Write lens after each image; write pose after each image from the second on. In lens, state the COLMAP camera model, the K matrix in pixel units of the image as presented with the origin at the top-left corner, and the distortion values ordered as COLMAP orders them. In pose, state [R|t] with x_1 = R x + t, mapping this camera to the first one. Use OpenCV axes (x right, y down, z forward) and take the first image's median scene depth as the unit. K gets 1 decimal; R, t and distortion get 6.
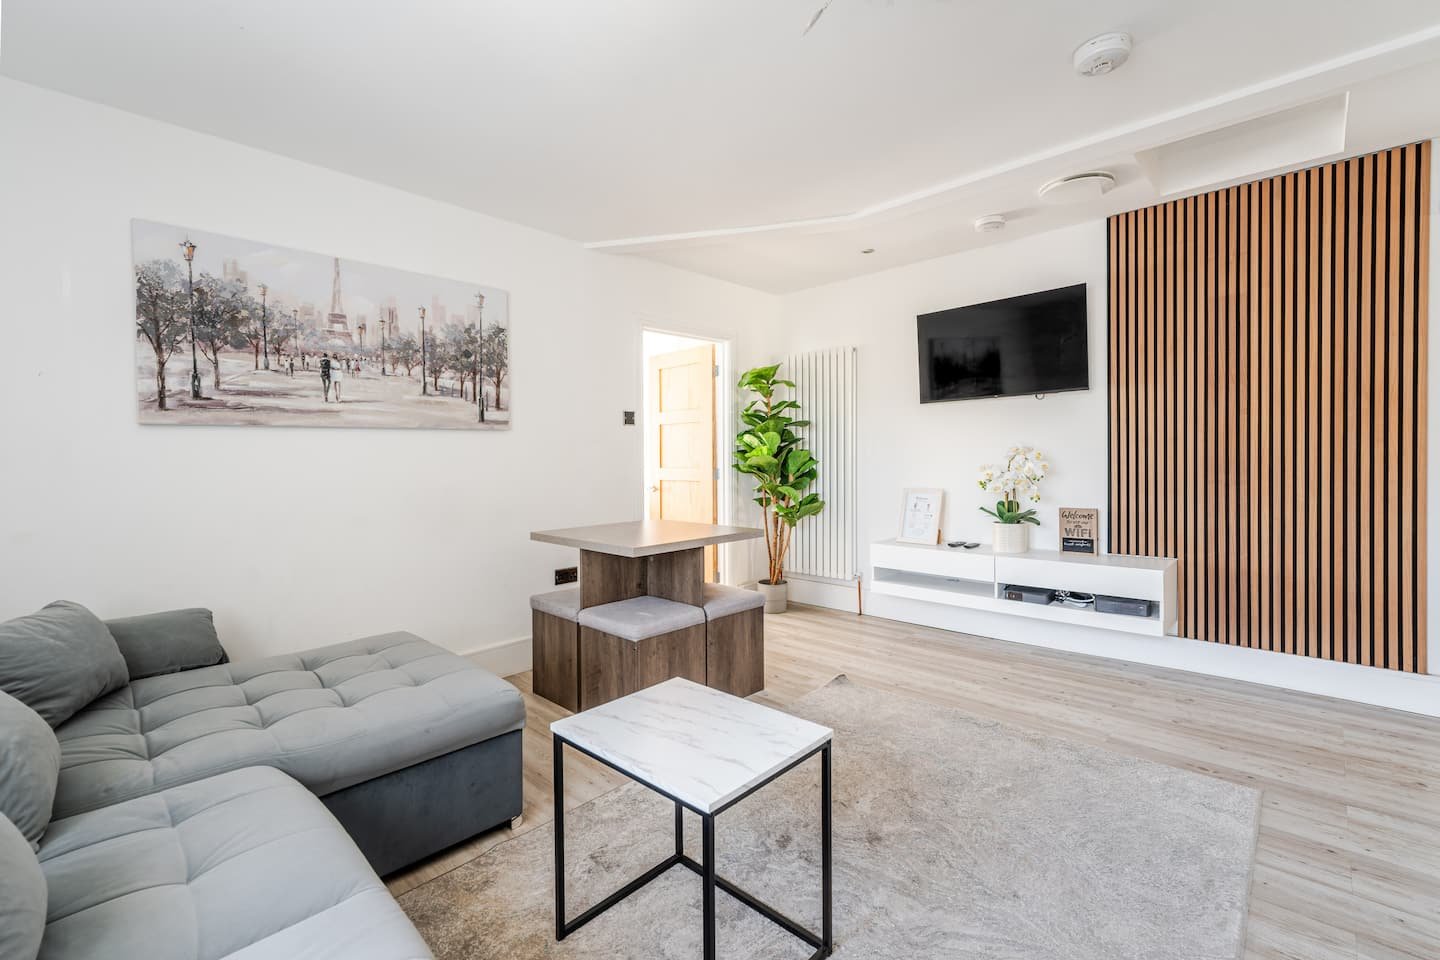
lens RADIAL K [[639.8, 0, 738.3], [0, 639.8, 454.4], [0, 0, 1]] dist [-0.006706, -0.000994]
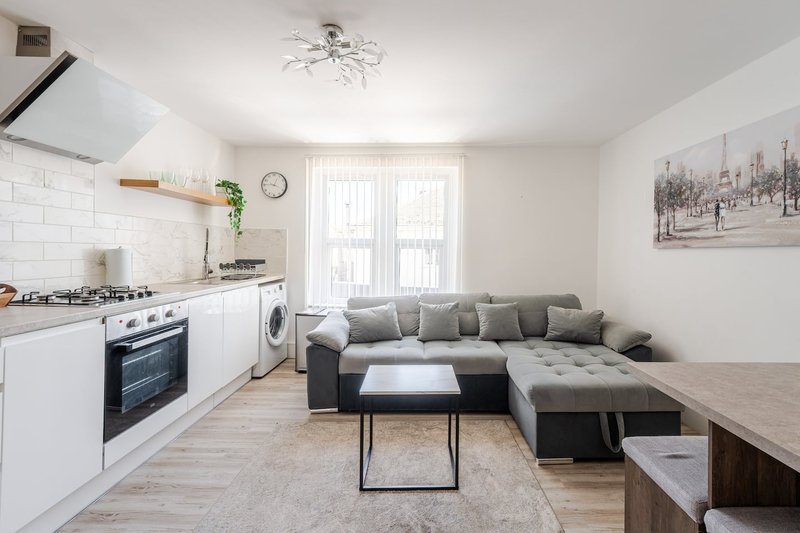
lens RADIAL K [[355.4, 0, 422.6], [0, 355.4, 248.3], [0, 0, 1]] dist [-0.006706, -0.000994]
pose [[-0.733623, -0.001719, -0.679555, 0.395221], [-0.001864, 0.999998, -0.000518, -0.033074], [0.679554, 0.000887, -0.733624, 0.985702]]
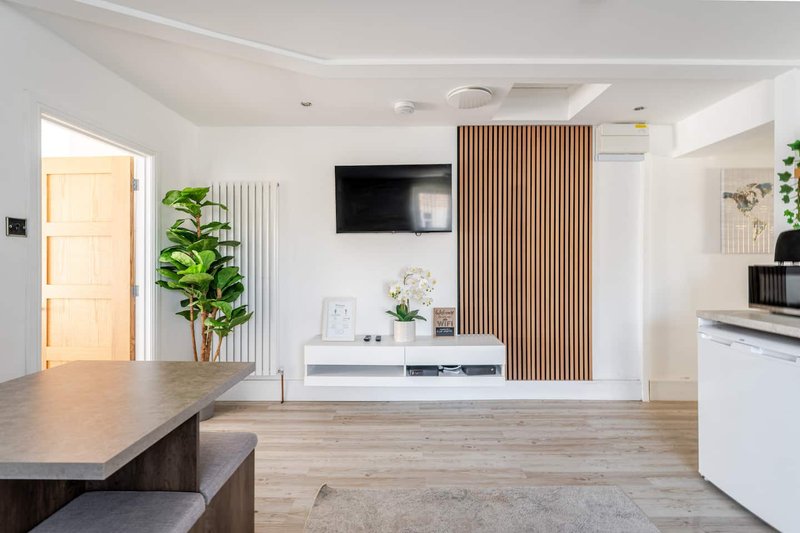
lens RADIAL K [[355.4, 0, 400.1], [0, 355.4, 261.9], [0, 0, 1]] dist [-0.006706, -0.000994]
pose [[0.737452, 0.012933, 0.675276, -0.152224], [-0.013260, 0.999901, -0.004670, -0.025202], [-0.675270, -0.005510, 0.737550, 0.505439]]
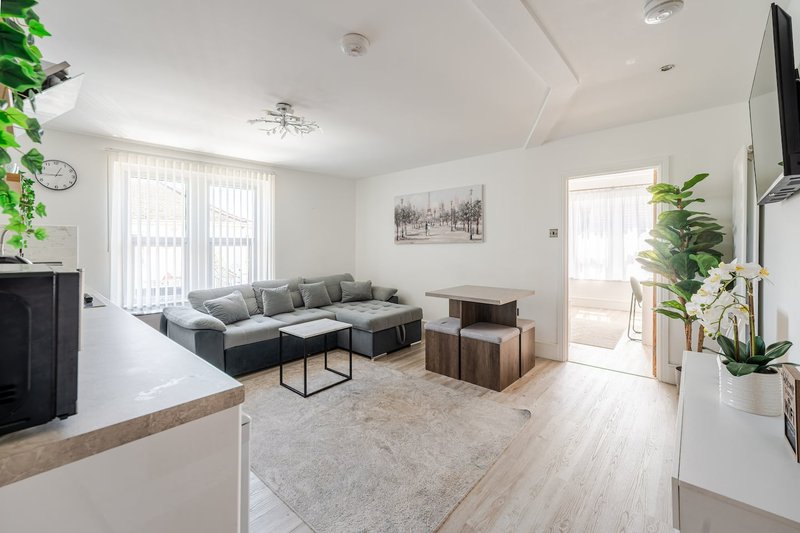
lens RADIAL K [[341.8, 0, 397.5], [0, 341.8, 243.3], [0, 0, 1]] dist [-0.003933, -0.000341]
pose [[-0.003131, 0.006910, -0.999971, 0.989575], [0.007091, 0.999951, 0.006888, -0.049412], [0.999970, -0.007069, -0.003180, 0.736192]]
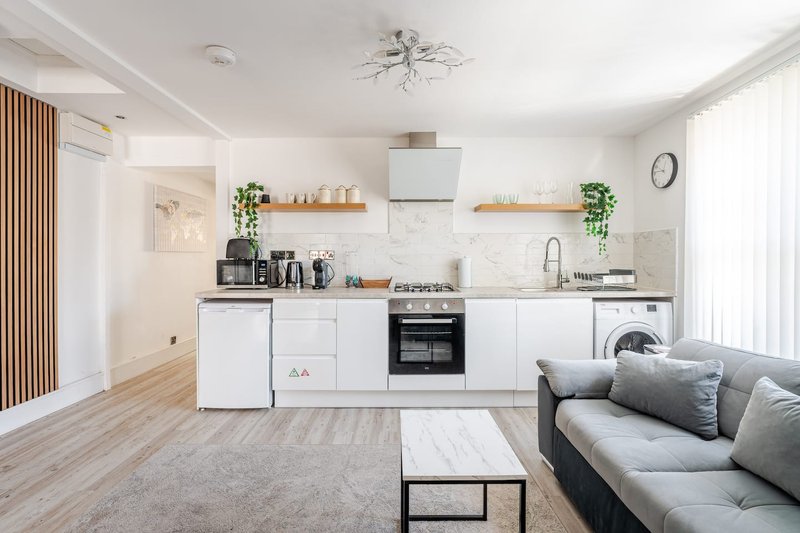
lens RADIAL K [[355.4, 0, 394.8], [0, 355.4, 263.5], [0, 0, 1]] dist [-0.006706, -0.000994]
pose [[-0.664816, 0.000060, 0.747007, -0.331941], [0.007844, 0.999945, 0.006901, -0.024097], [-0.746966, 0.010447, -0.664780, 0.845597]]
